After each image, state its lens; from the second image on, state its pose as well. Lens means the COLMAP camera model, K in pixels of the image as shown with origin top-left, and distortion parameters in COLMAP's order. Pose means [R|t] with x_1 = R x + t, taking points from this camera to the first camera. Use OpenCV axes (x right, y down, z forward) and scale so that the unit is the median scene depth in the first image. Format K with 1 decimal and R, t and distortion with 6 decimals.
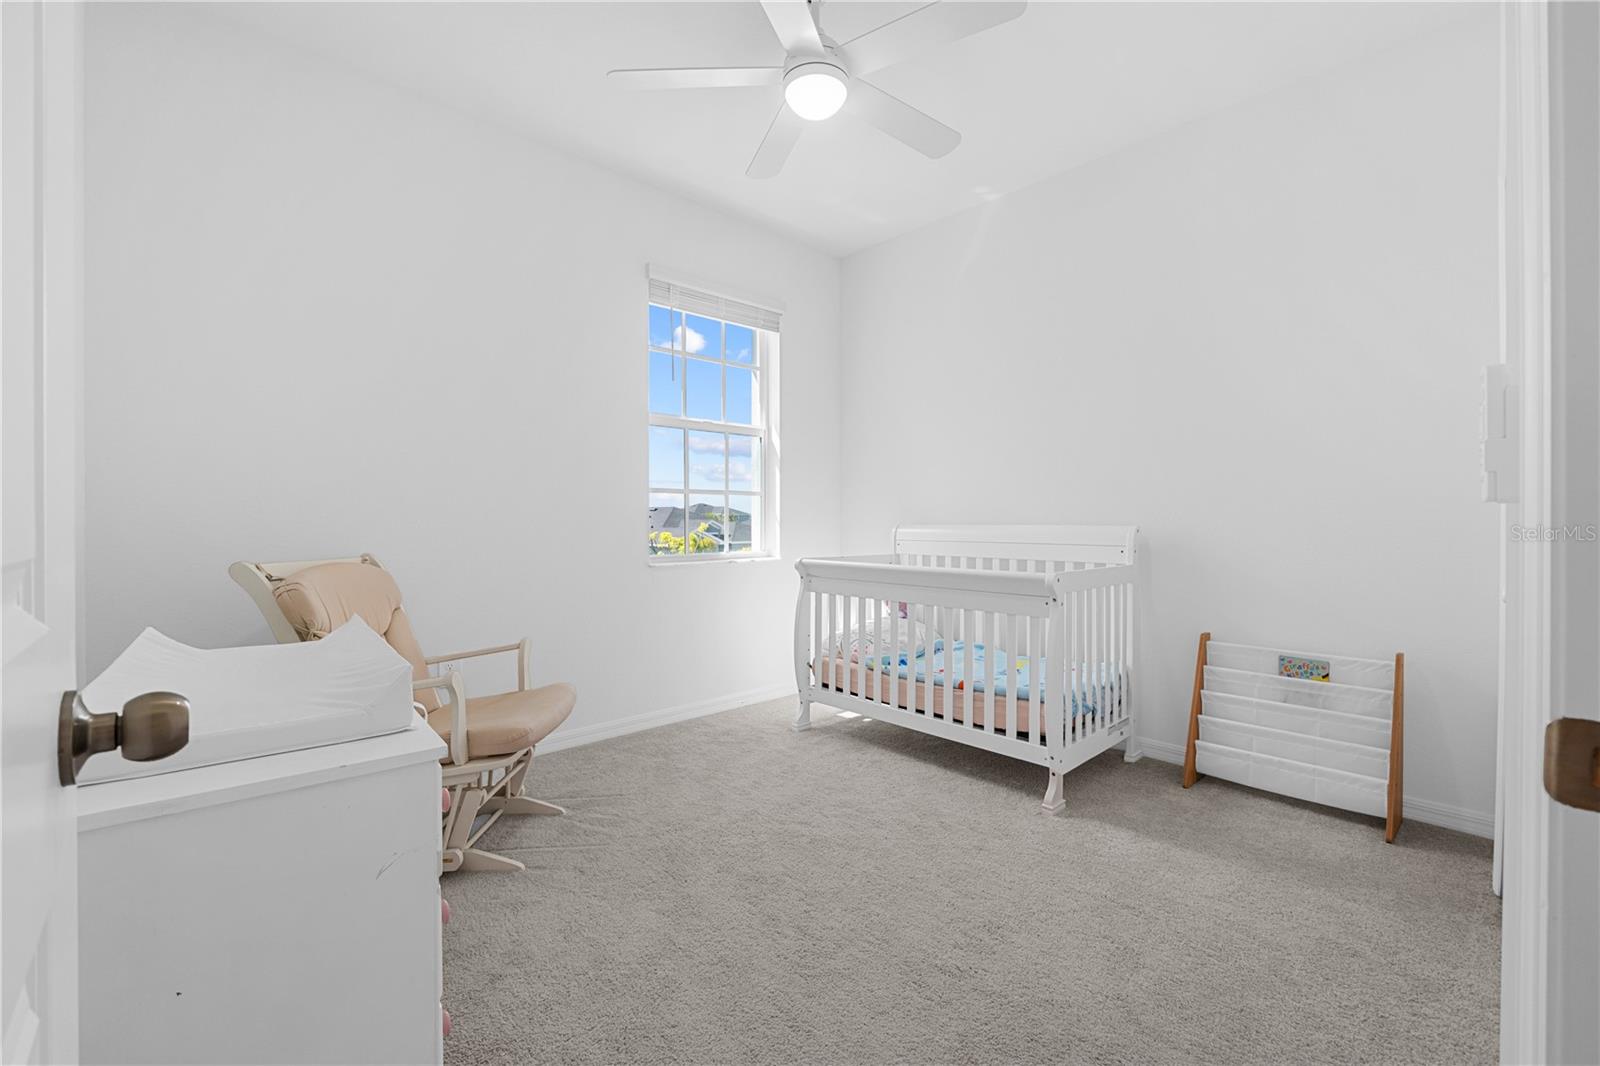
lens RADIAL K [[674.7, 0, 804.3], [0, 674.7, 527.7], [0, 0, 1]] dist [-0.000779, -0.000011]
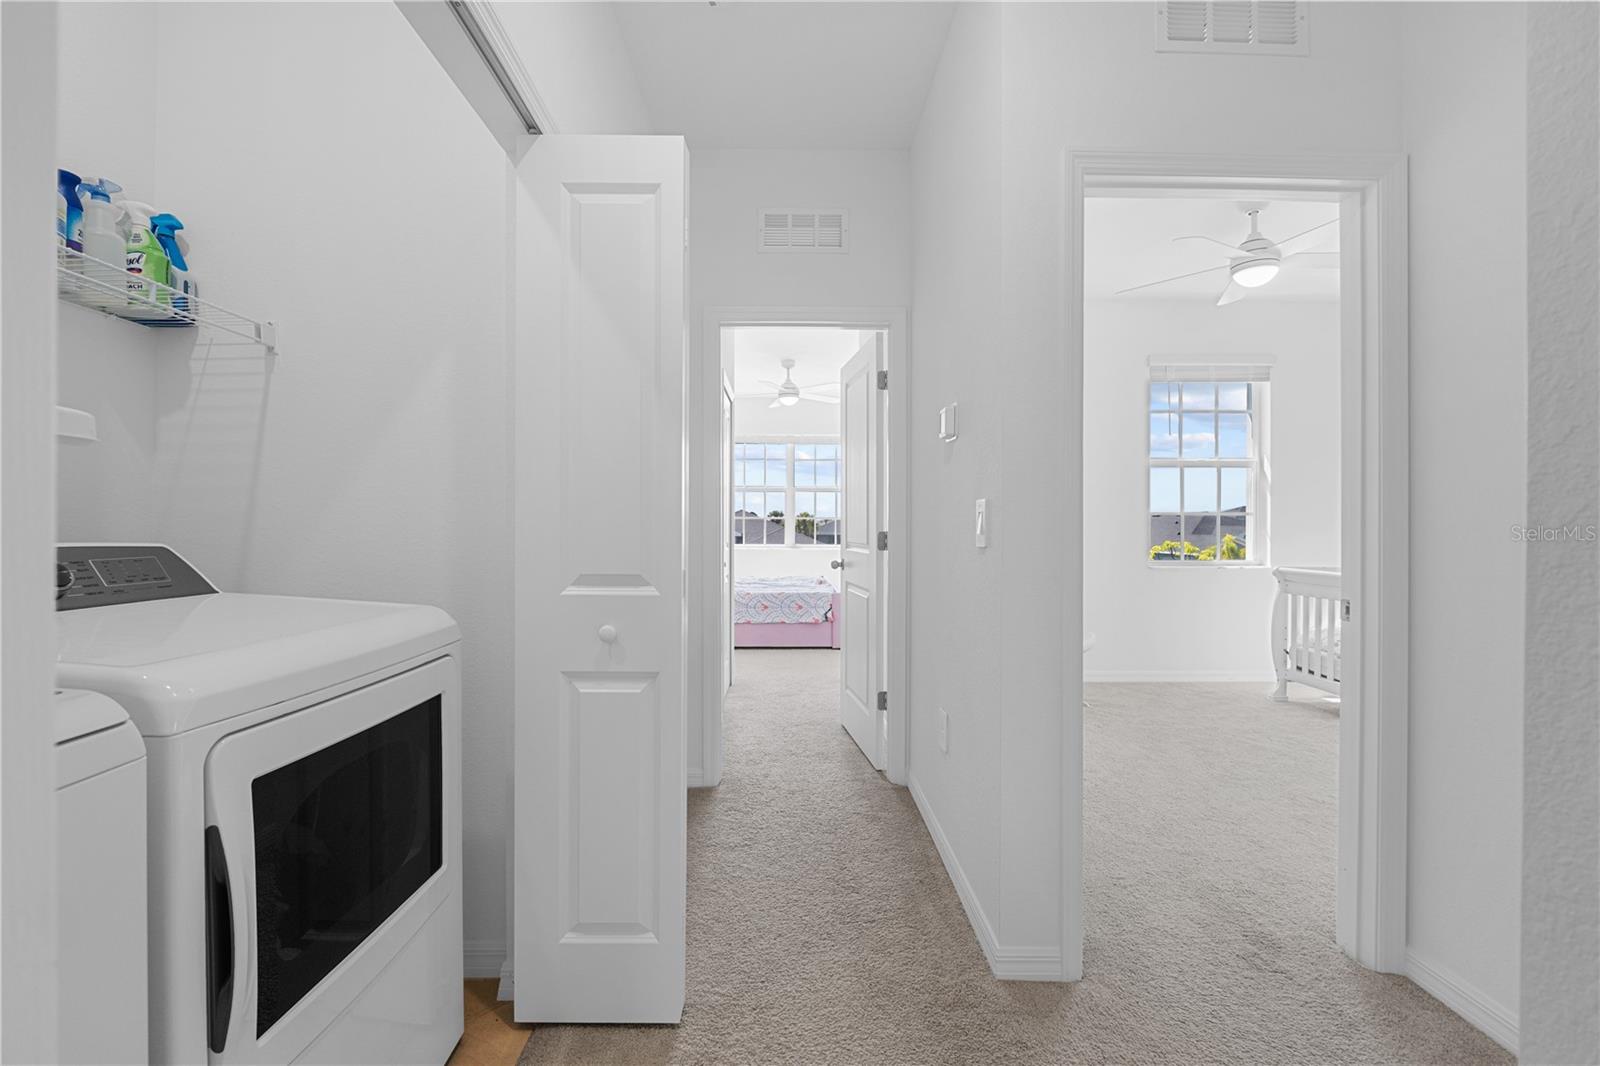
lens RADIAL K [[674.7, 0, 797.1], [0, 674.7, 533.0], [0, 0, 1]] dist [-0.000779, -0.000011]
pose [[0.739650, 0.005753, -0.672967, 0.177968], [-0.005715, 0.999981, 0.002267, -0.016466], [0.672967, 0.002169, 0.739669, -0.551754]]
